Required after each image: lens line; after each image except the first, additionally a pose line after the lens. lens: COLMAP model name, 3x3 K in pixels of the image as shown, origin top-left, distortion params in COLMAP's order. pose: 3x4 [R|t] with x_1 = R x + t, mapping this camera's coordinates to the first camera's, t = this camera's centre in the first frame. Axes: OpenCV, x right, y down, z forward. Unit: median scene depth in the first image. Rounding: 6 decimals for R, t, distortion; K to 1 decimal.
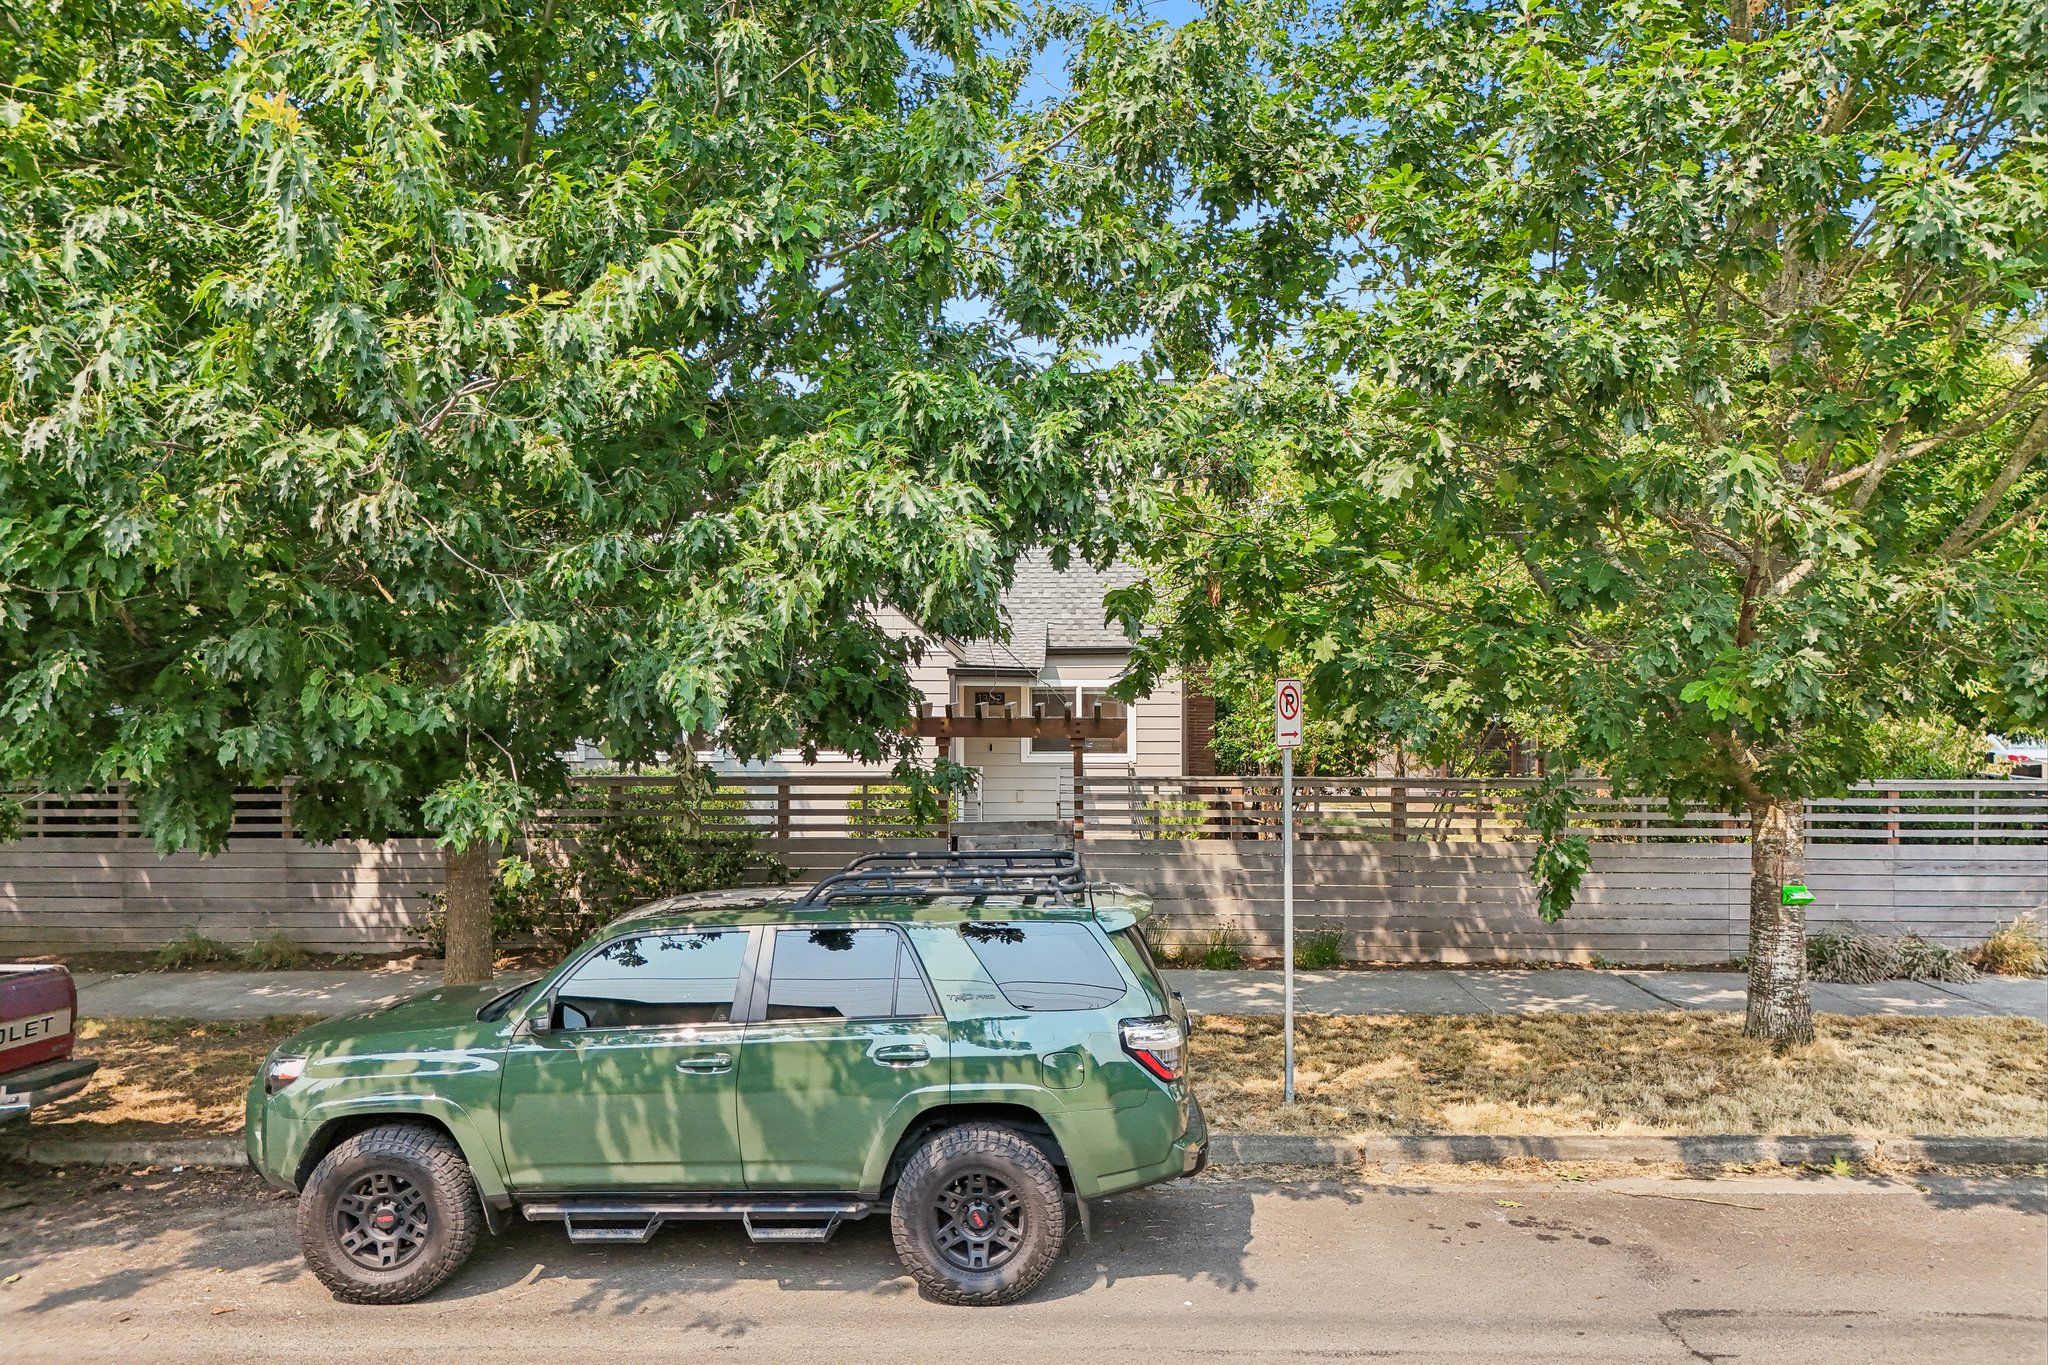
lens RADIAL K [[1517.8, 0, 1024.0], [0, 1517.8, 682.5], [0, 0, 1]] dist [0.069792, -0.078302]
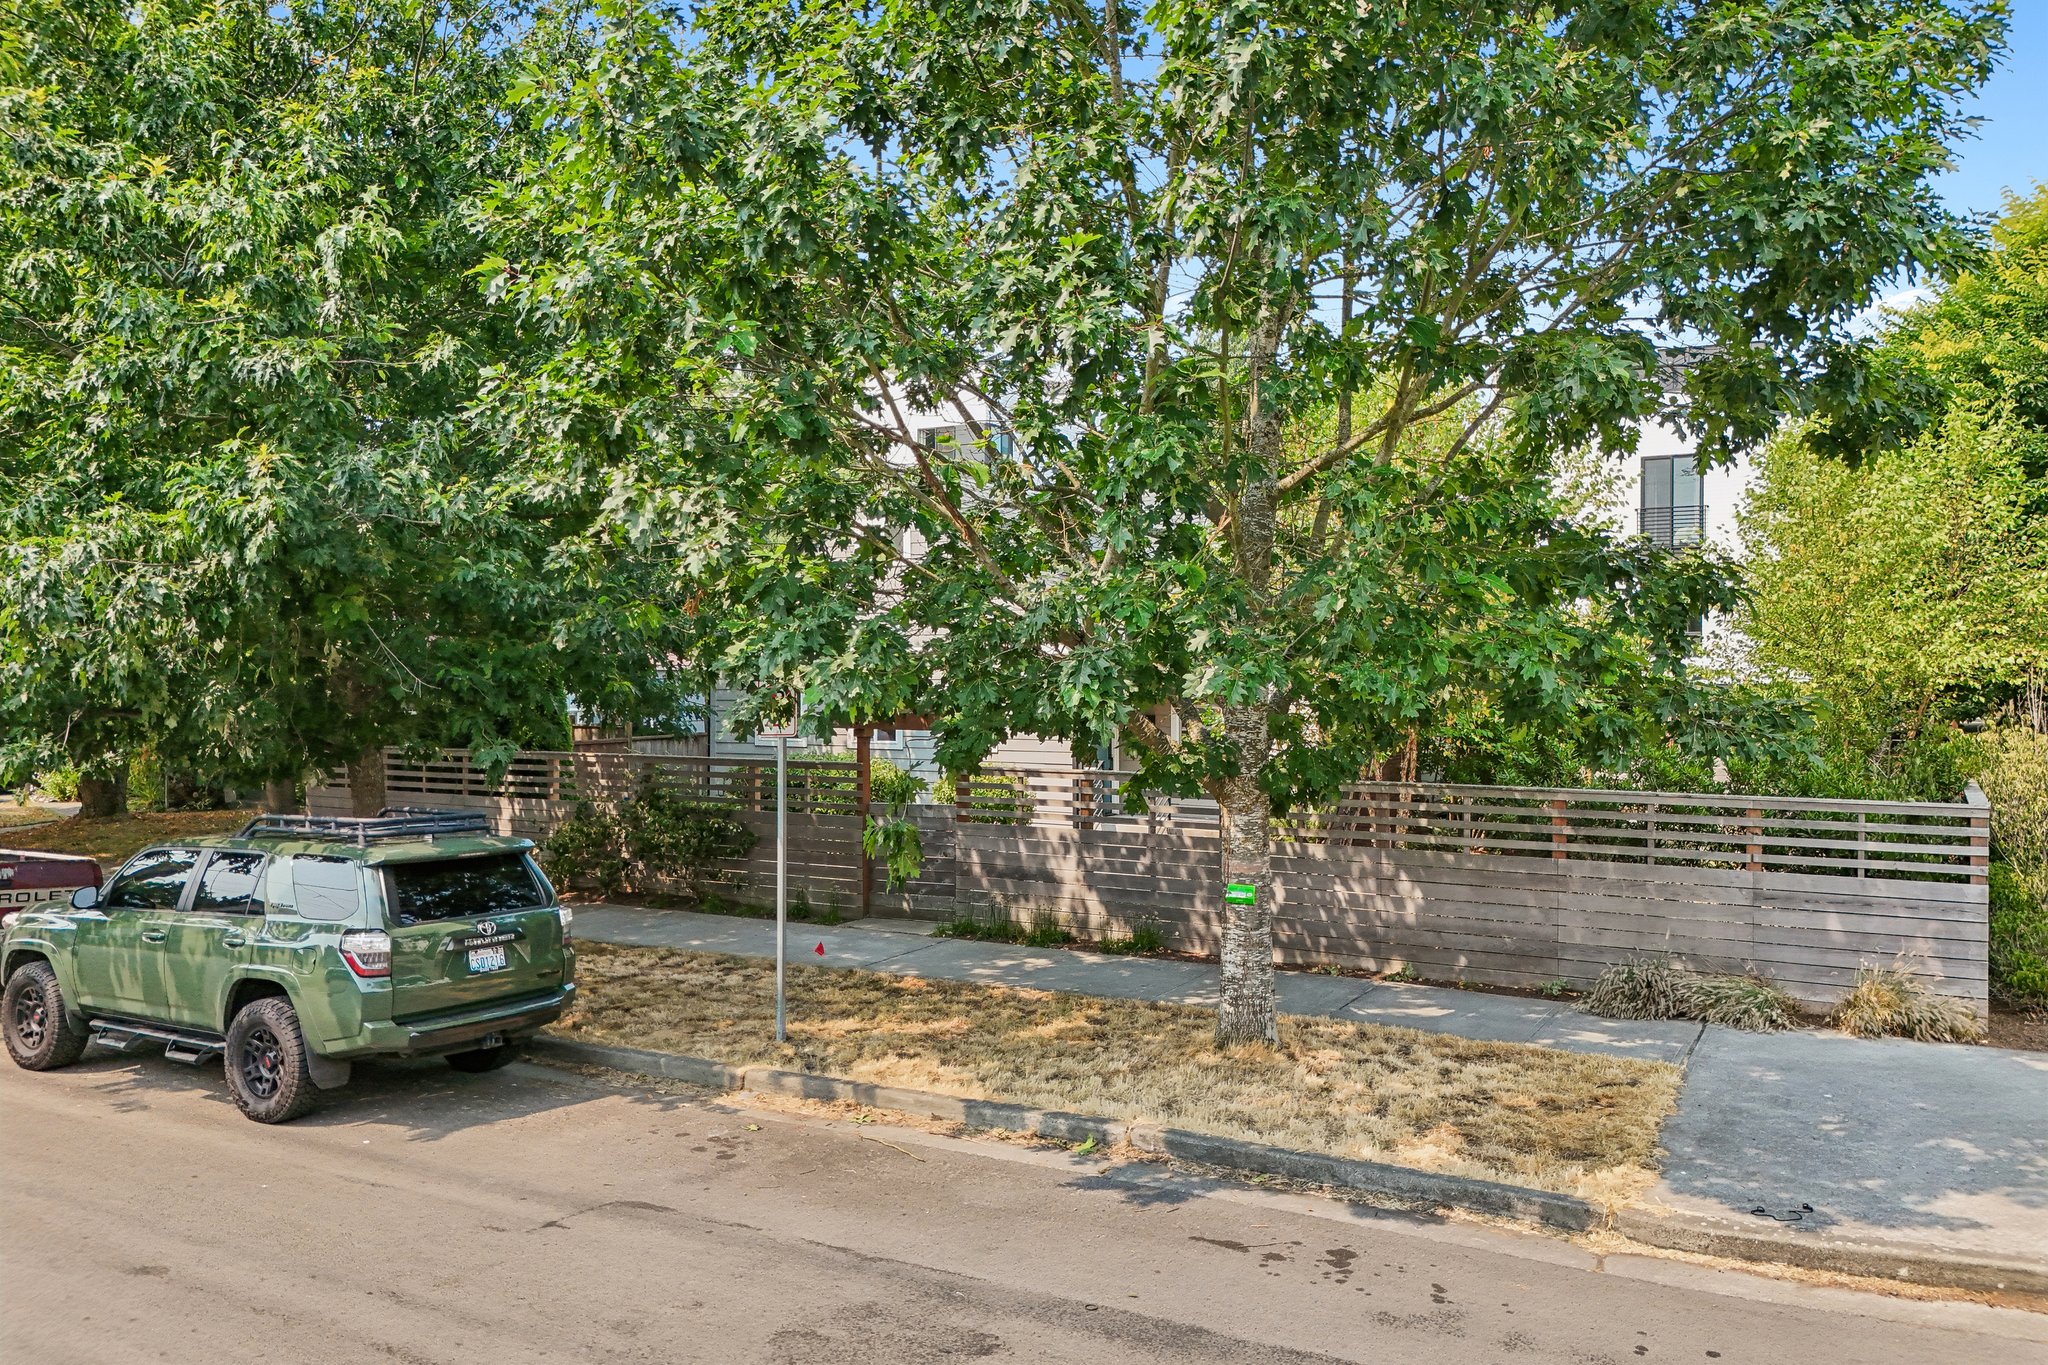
lens RADIAL K [[1517.8, 0, 1024.0], [0, 1517.8, 682.5], [0, 0, 1]] dist [0.069792, -0.078302]
pose [[0.878505, 0.002117, -0.477728, 1.018187], [-0.003009, 0.999995, -0.001102, 0.002477], [0.477723, 0.002405, 0.878507, 0.075289]]
